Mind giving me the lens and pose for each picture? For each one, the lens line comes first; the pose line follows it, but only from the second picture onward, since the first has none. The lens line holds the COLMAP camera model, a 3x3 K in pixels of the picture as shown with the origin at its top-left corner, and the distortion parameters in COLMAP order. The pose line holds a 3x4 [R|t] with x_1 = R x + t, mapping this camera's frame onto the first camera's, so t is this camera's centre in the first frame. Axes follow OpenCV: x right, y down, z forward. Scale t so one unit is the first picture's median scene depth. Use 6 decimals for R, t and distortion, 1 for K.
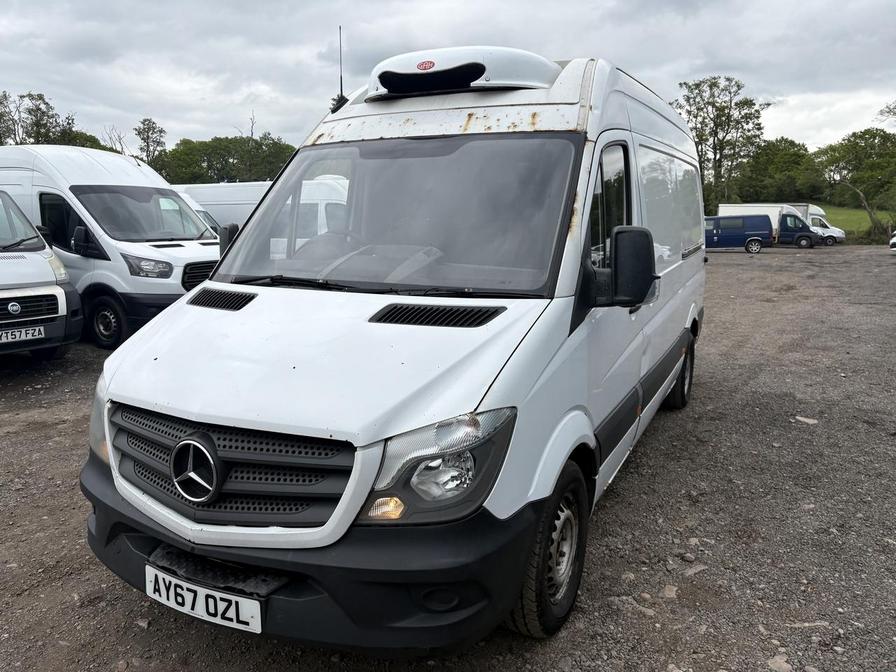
lens RADIAL K [[724.2, 0, 452.3], [0, 724.2, 336.3], [0, 0, 1]] dist [0.004799, -0.012052]
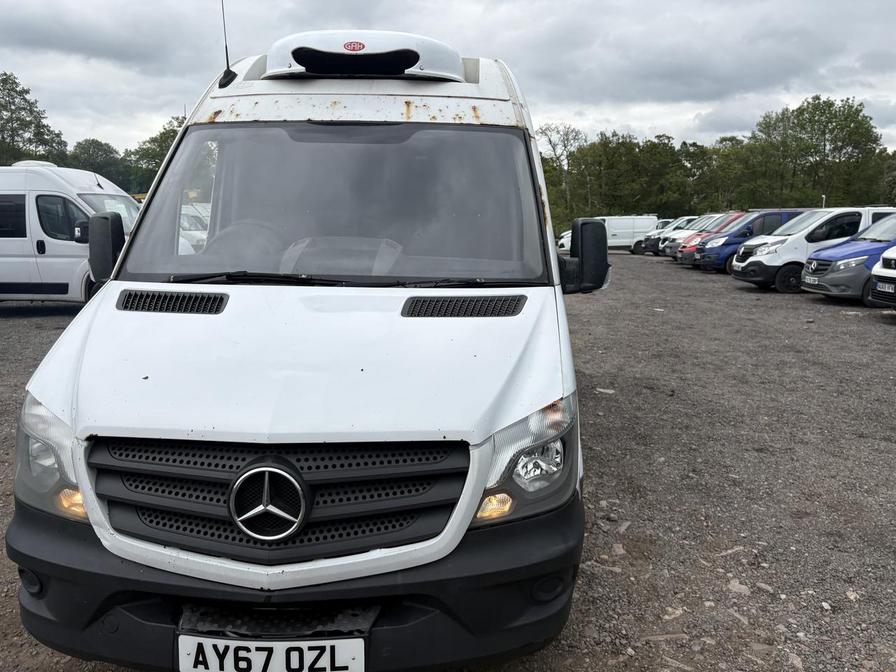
lens RADIAL K [[724.2, 0, 452.3], [0, 724.2, 336.3], [0, 0, 1]] dist [0.004799, -0.012052]
pose [[0.887459, -0.062350, 0.456649, -0.460333], [0.064802, 0.997845, 0.010307, 0.000005], [-0.456308, 0.020444, 0.889587, 0.139184]]
